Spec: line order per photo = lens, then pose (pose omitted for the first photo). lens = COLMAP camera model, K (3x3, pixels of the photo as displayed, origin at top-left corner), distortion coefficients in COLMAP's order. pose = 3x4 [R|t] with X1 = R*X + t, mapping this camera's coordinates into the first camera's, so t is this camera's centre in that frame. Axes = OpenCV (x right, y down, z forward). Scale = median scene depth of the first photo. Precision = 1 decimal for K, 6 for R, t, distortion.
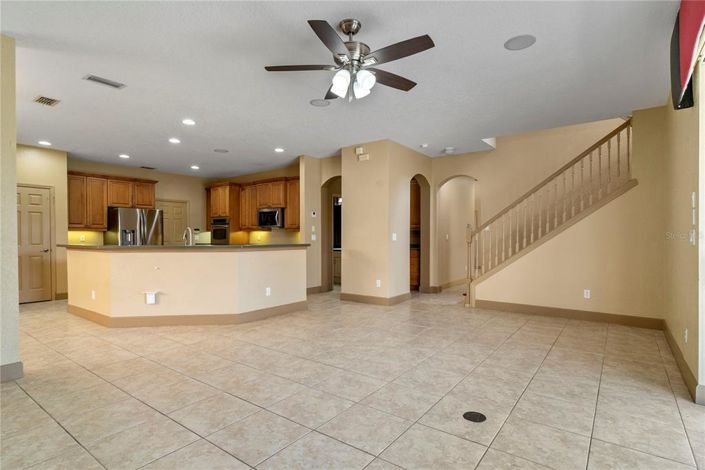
lens RADIAL K [[363.1, 0, 349.4], [0, 363.1, 249.9], [0, 0, 1]] dist [-0.001017, -0.000102]
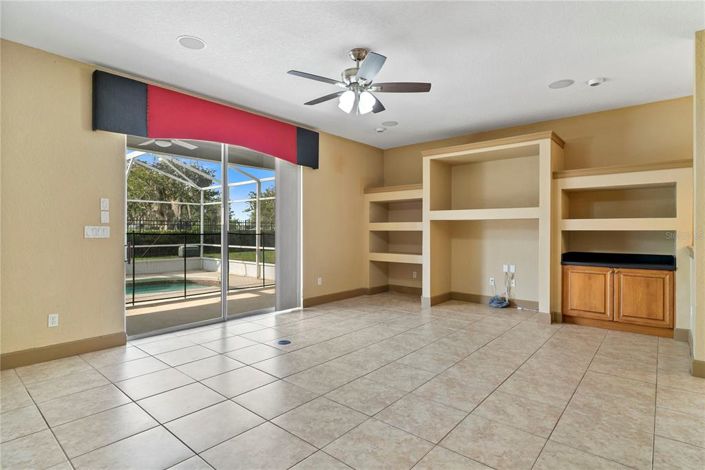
lens RADIAL K [[363.3, 0, 351.3], [0, 363.3, 233.3], [0, 0, 1]] dist [-0.002963, 0.000120]
pose [[-0.997414, -0.000476, 0.071871, -0.049271], [0.002330, 0.999238, 0.038953, -0.063713], [-0.071835, 0.039020, -0.996653, 1.791772]]
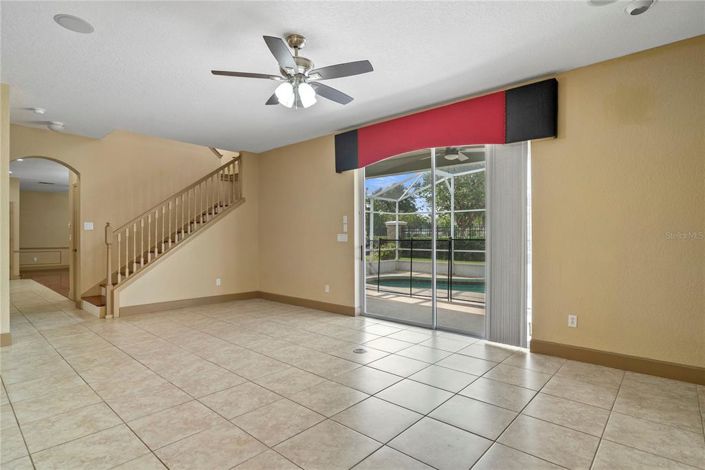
lens RADIAL K [[363.3, 0, 351.3], [0, 363.3, 233.3], [0, 0, 1]] dist [-0.002963, 0.000120]
pose [[0.090868, 0.010979, 0.995802, -0.861785], [0.033856, 0.999327, -0.014107, -0.023480], [-0.995287, 0.034996, 0.090436, 0.609138]]
